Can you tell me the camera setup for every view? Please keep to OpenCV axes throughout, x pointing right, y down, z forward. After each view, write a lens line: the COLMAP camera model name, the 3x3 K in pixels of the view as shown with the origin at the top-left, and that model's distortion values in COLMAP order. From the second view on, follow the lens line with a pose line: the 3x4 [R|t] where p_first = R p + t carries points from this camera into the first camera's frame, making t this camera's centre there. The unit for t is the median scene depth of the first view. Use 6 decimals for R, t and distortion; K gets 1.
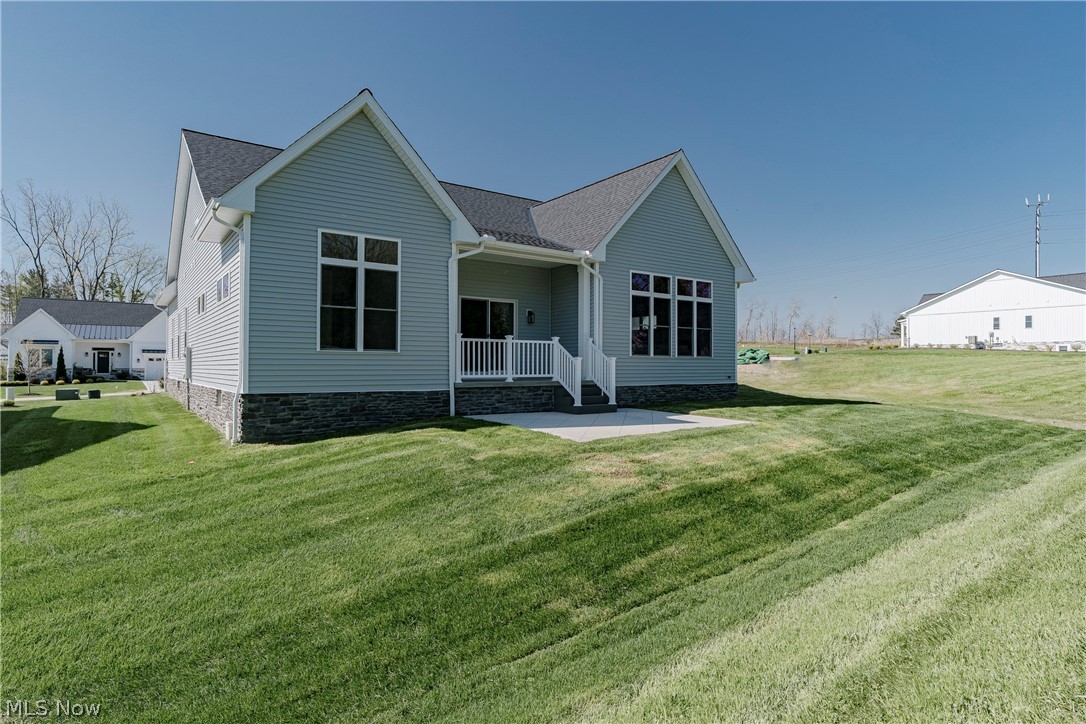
lens RADIAL K [[603.4, 0, 542.0], [0, 603.4, 363.9], [0, 0, 1]] dist [0.000177, 0.000006]
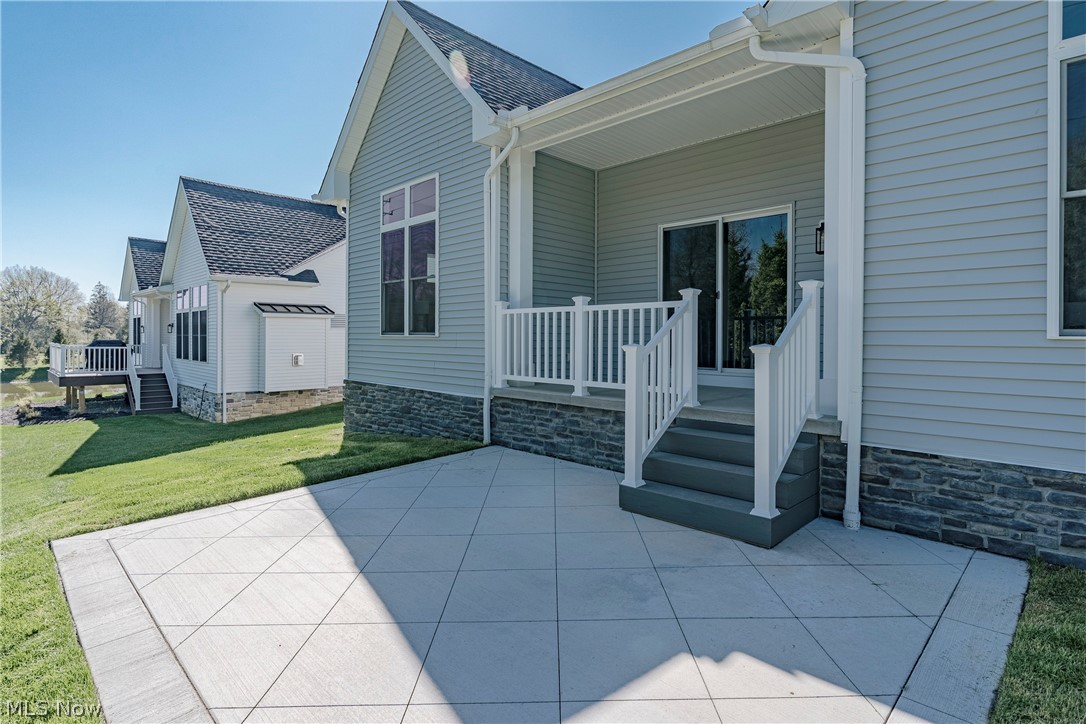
lens RADIAL K [[556.3, 0, 538.9], [0, 556.3, 332.8], [0, 0, 1]] dist [-0.001180, -0.000042]
pose [[0.171874, -0.001887, -0.985117, 0.378553], [0.009300, 0.999957, -0.000293, -0.019746], [0.985075, -0.009111, 0.171884, 0.921557]]
